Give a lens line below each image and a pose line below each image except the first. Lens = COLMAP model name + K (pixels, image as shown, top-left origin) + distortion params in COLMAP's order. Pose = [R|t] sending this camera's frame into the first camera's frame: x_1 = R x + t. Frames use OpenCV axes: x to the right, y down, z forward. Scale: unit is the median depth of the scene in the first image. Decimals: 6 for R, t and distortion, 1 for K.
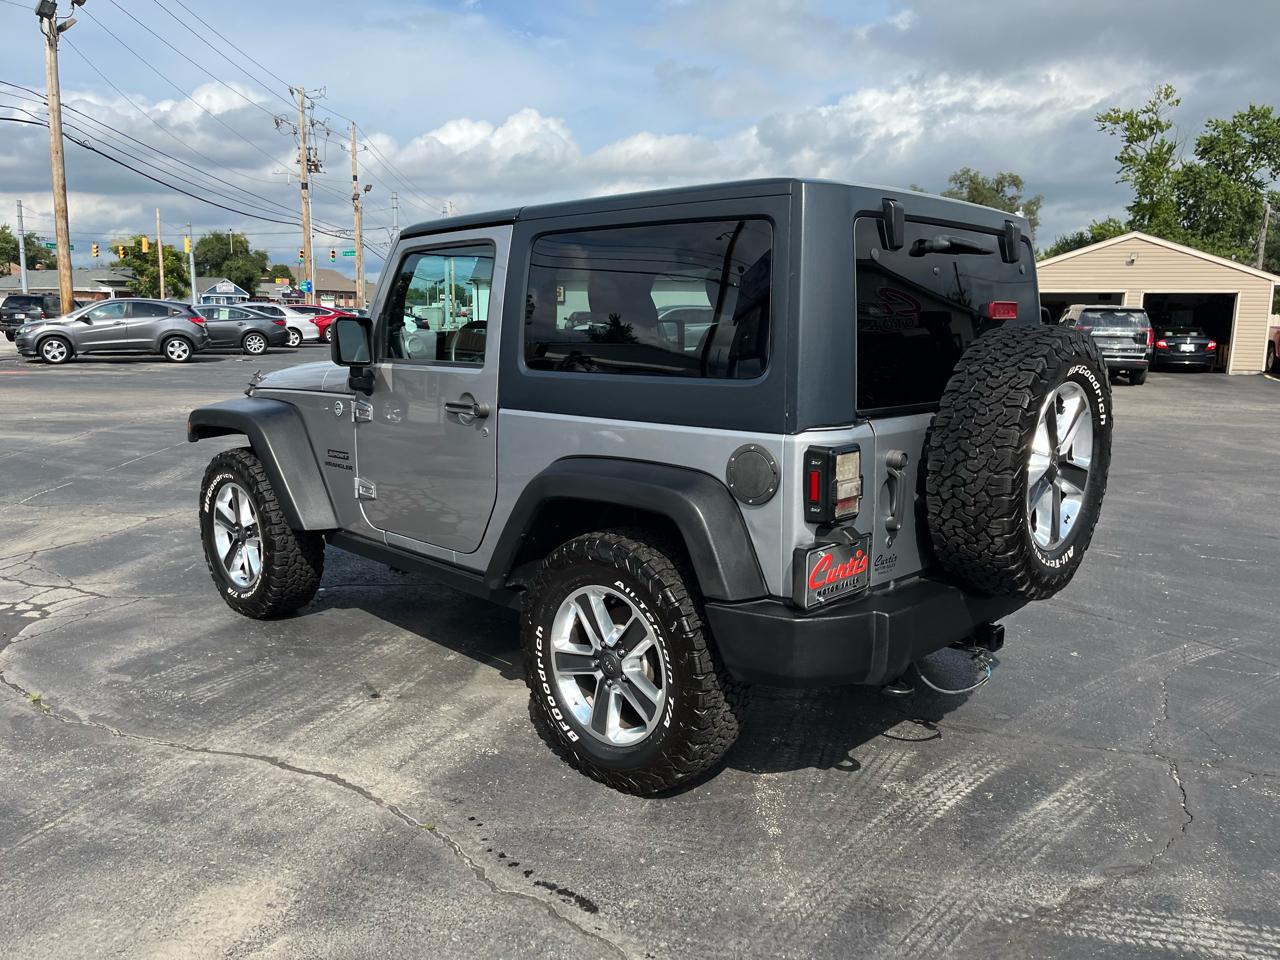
lens RADIAL K [[971.9, 0, 646.6], [0, 971.9, 488.9], [0, 0, 1]] dist [0.067644, -0.088964]
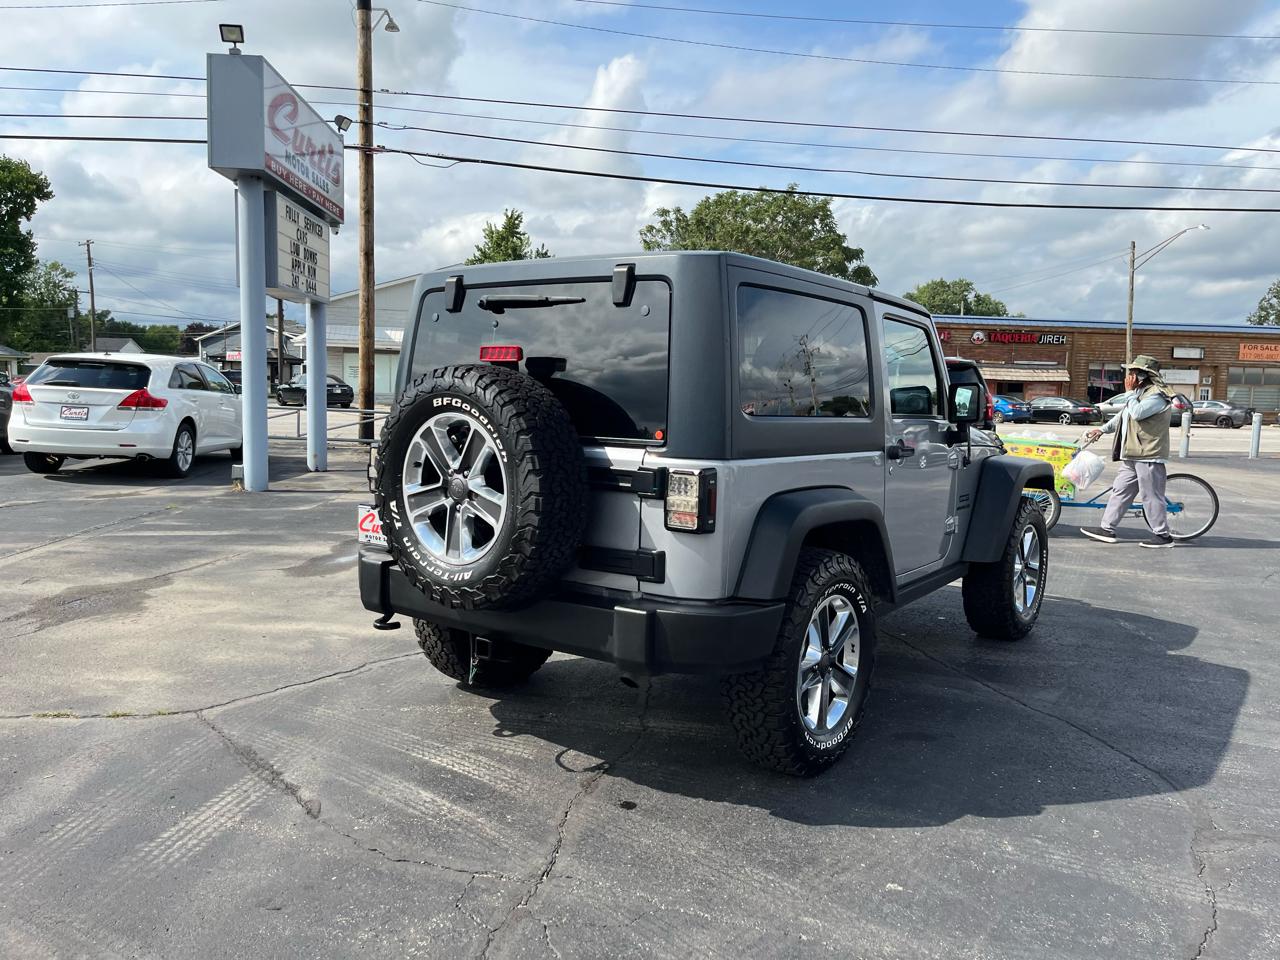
lens RADIAL K [[971.9, 0, 652.4], [0, 971.9, 469.9], [0, 0, 1]] dist [0.067644, -0.088964]
pose [[0.104762, 0.073324, -0.991791, 1.304991], [-0.198713, 0.978711, 0.051367, -0.122996], [0.974442, 0.191701, 0.117102, 0.917446]]
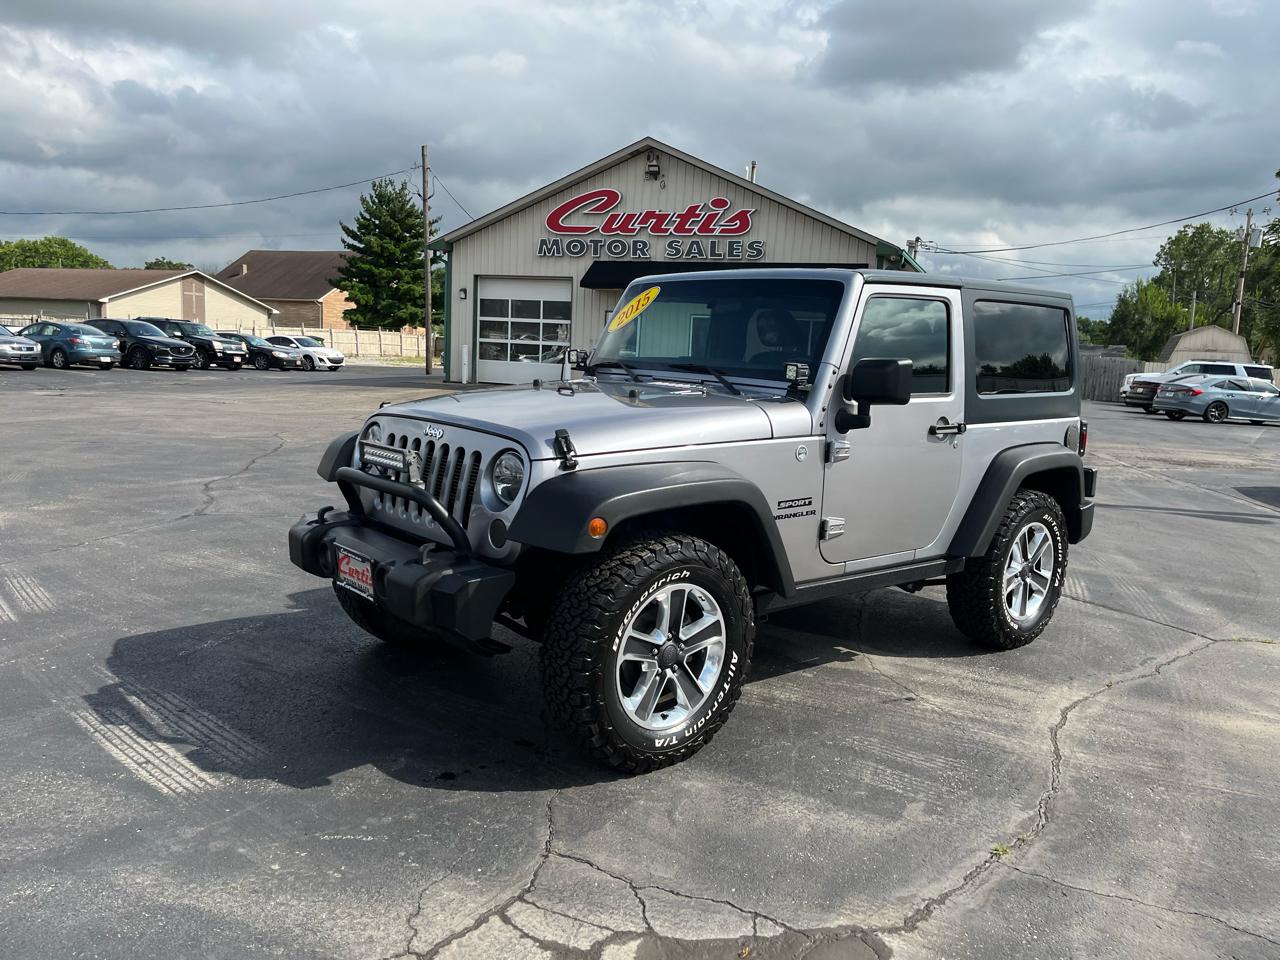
lens RADIAL K [[971.9, 0, 651.7], [0, 971.9, 489.2], [0, 0, 1]] dist [0.067644, -0.088964]
pose [[0.098887, -0.154668, 0.983005, -1.486488], [0.134659, 0.980840, 0.140781, -0.236387], [-0.985945, 0.118449, 0.117819, 1.239092]]
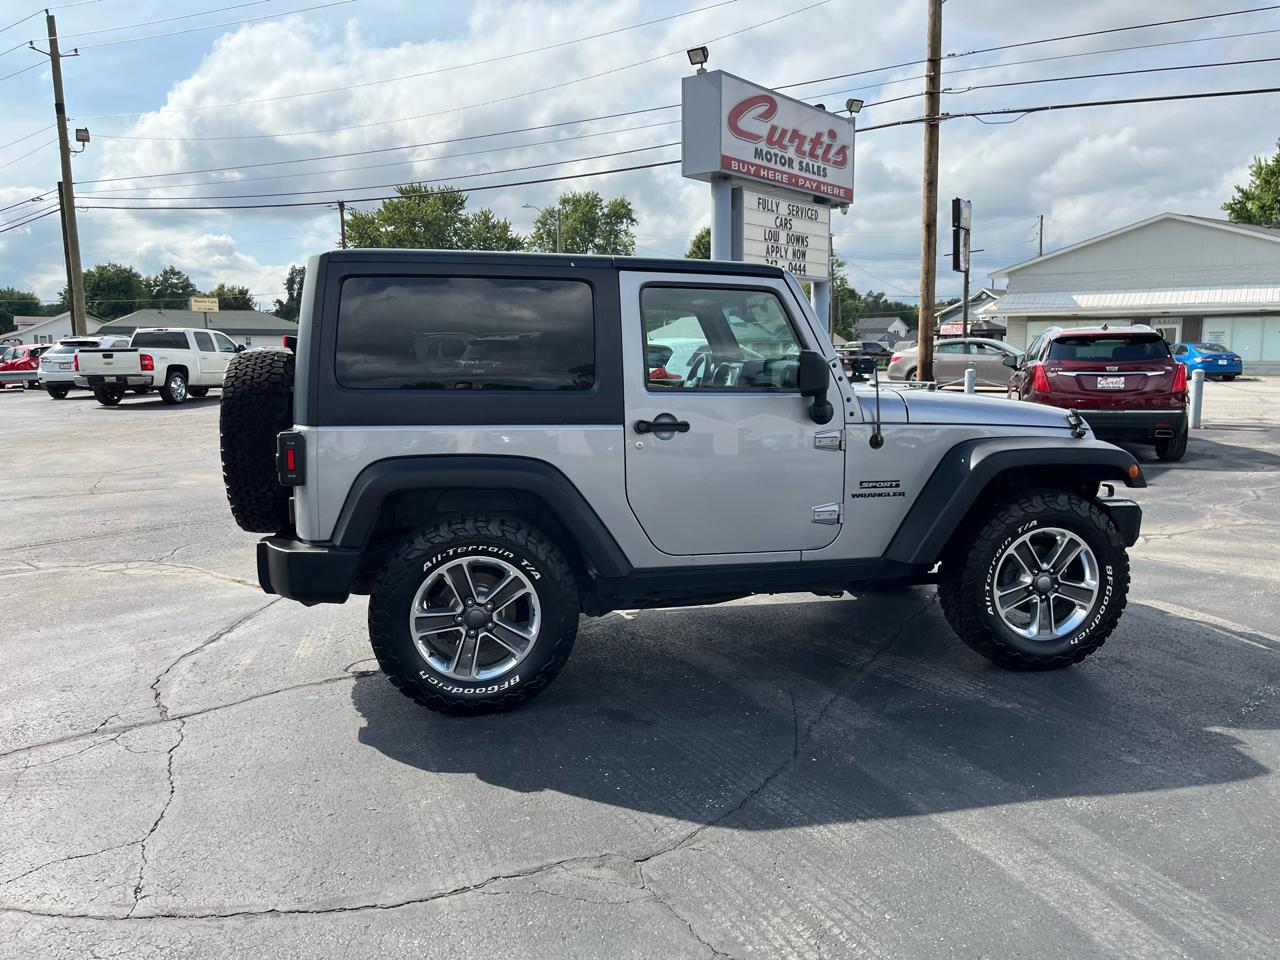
lens RADIAL K [[971.9, 0, 652.1], [0, 971.9, 479.2], [0, 0, 1]] dist [0.067644, -0.088964]
pose [[-0.595986, 0.095095, -0.797344, 1.072737], [-0.144850, 0.963942, 0.223235, -0.338932], [0.789822, 0.248540, -0.560721, 2.003393]]
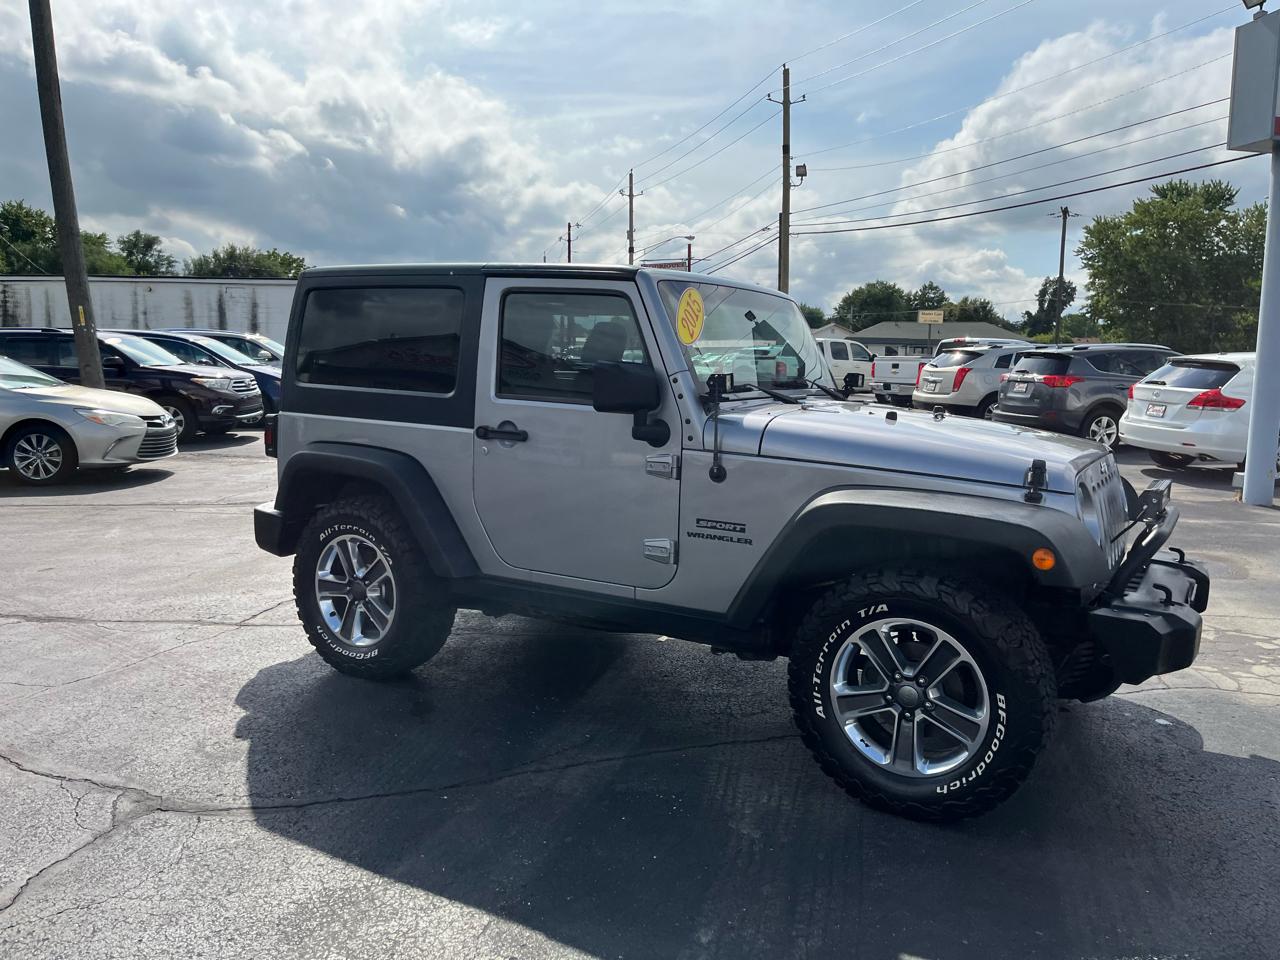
lens RADIAL K [[971.9, 0, 651.0], [0, 971.9, 475.4], [0, 0, 1]] dist [0.067644, -0.088964]
pose [[-0.979570, -0.009895, -0.200862, 0.199351], [-0.069045, 0.954627, 0.289690, -0.438887], [0.188882, 0.297640, -0.935807, 2.462893]]
